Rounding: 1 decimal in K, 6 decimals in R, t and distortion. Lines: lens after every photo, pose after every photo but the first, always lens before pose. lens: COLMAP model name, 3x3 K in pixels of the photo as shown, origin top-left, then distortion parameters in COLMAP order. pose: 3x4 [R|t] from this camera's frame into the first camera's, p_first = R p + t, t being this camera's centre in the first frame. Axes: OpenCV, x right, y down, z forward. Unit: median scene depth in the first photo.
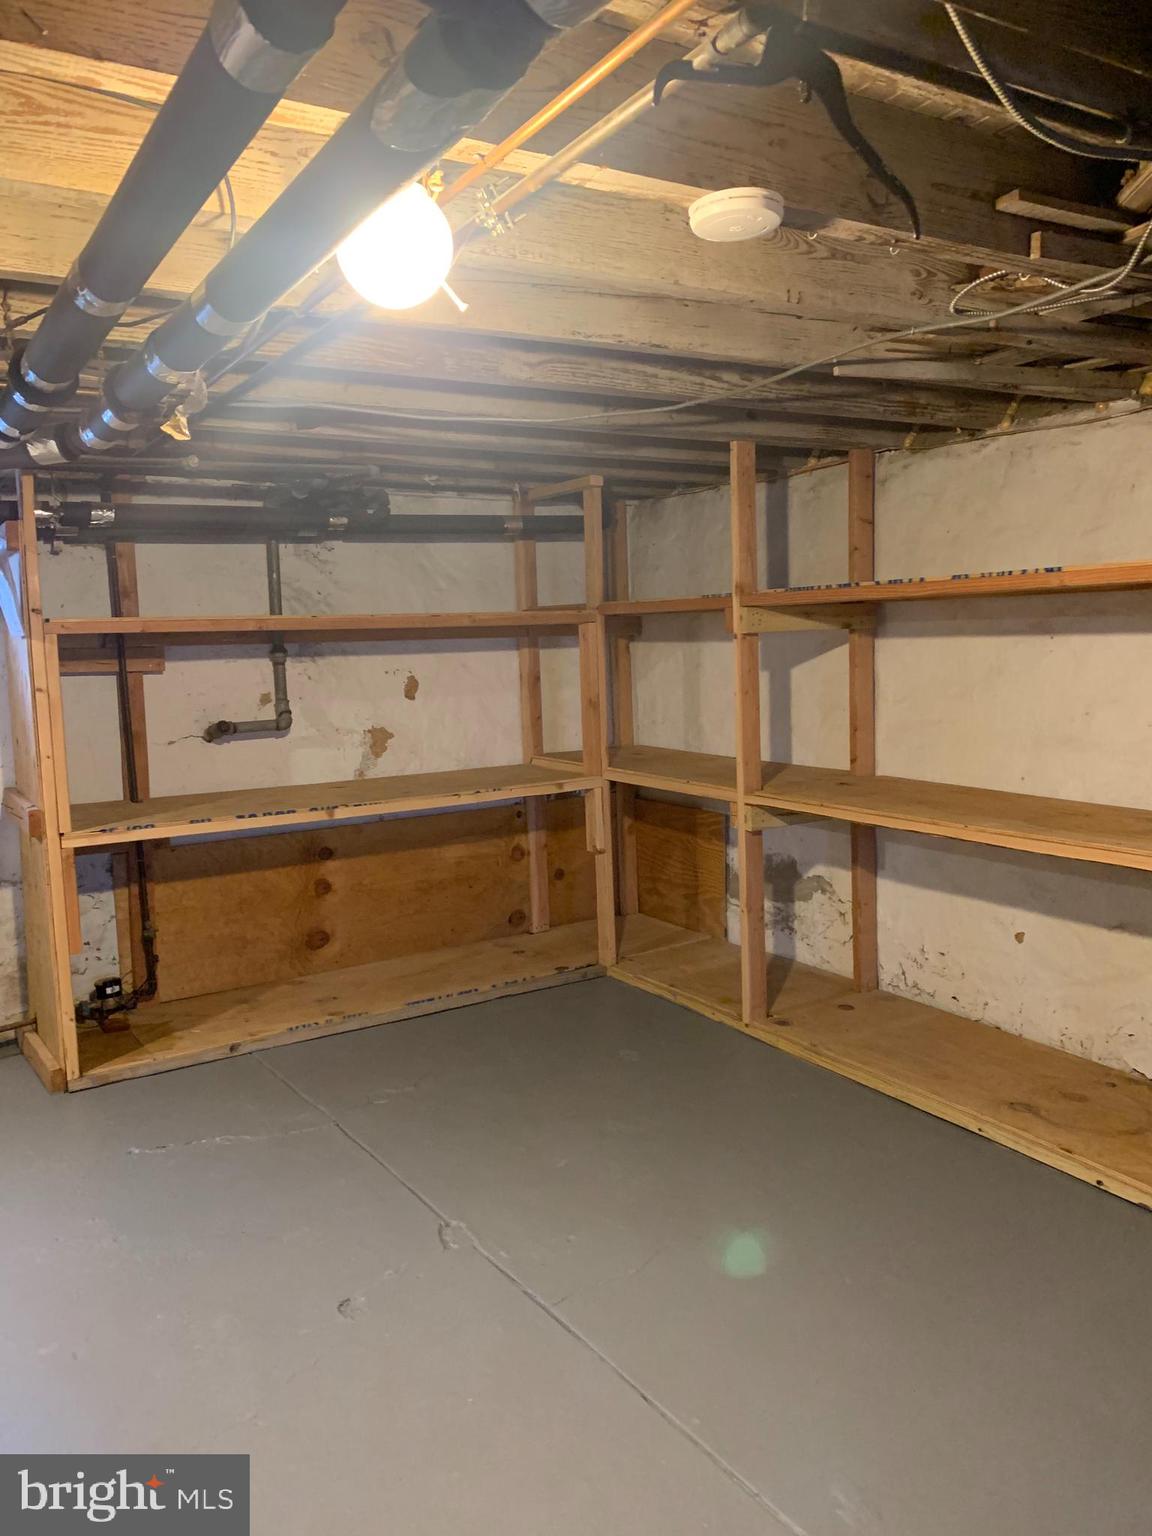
lens RADIAL K [[1180.2, 0, 569.8], [0, 1180.2, 763.6], [0, 0, 1]] dist [0.078653, -0.126795]
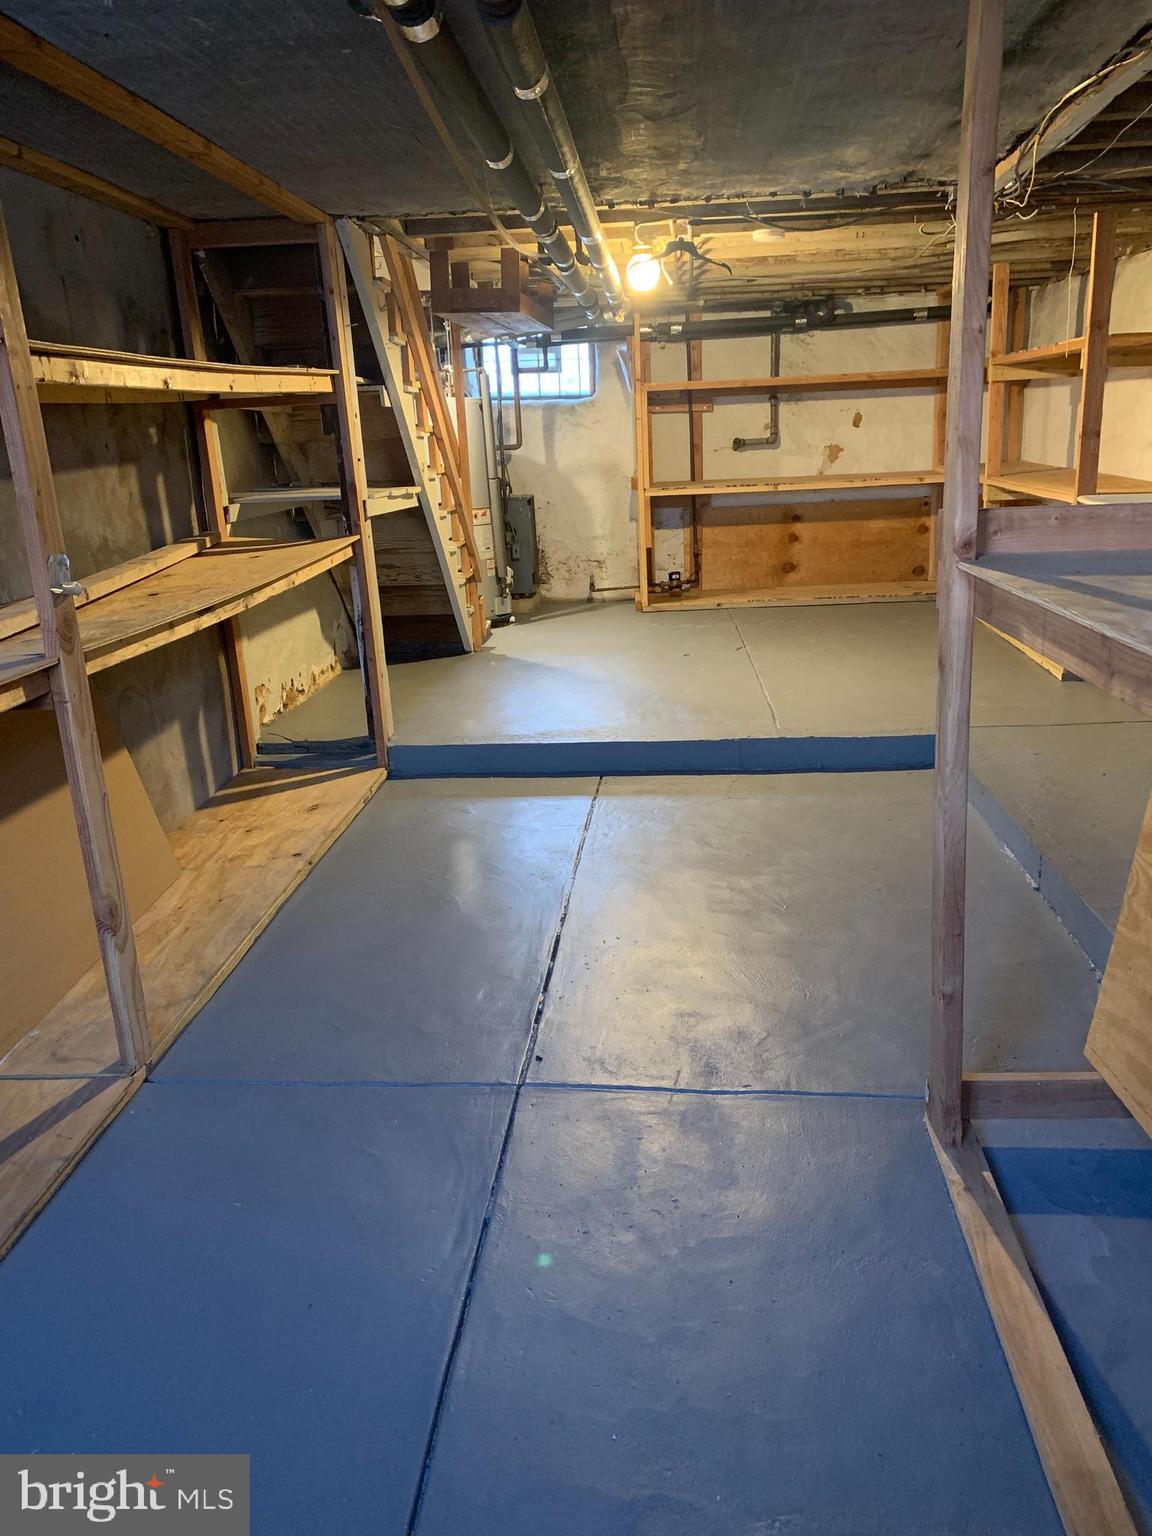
lens RADIAL K [[1180.2, 0, 569.8], [0, 1180.2, 763.6], [0, 0, 1]] dist [0.078653, -0.126795]
pose [[0.806562, 0.160249, -0.569015, 0.603977], [-0.046825, 0.976851, 0.208733, 0.081954], [0.589292, -0.141712, 0.795395, -0.677077]]
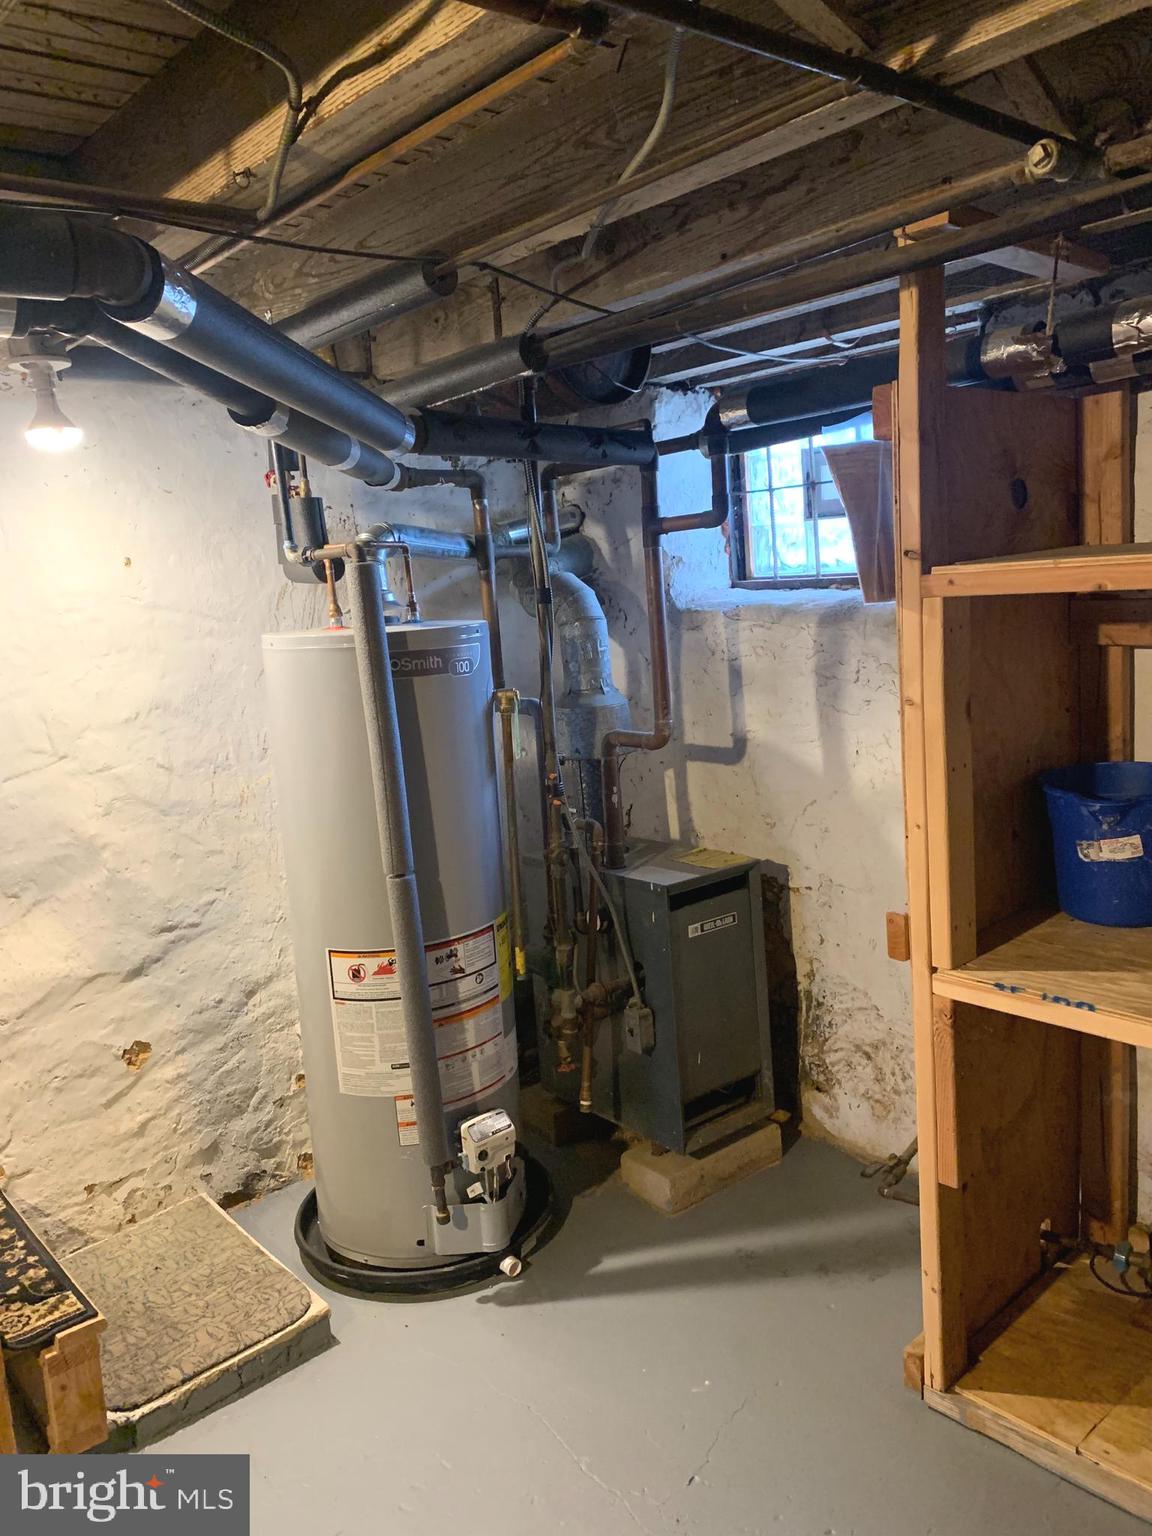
lens RADIAL K [[1180.2, 0, 569.8], [0, 1180.2, 763.6], [0, 0, 1]] dist [0.078653, -0.126795]
pose [[0.141039, 0.184161, -0.972724, 0.047854], [-0.027846, 0.982895, 0.182050, -0.099648], [0.989612, 0.001410, 0.143755, 0.600176]]
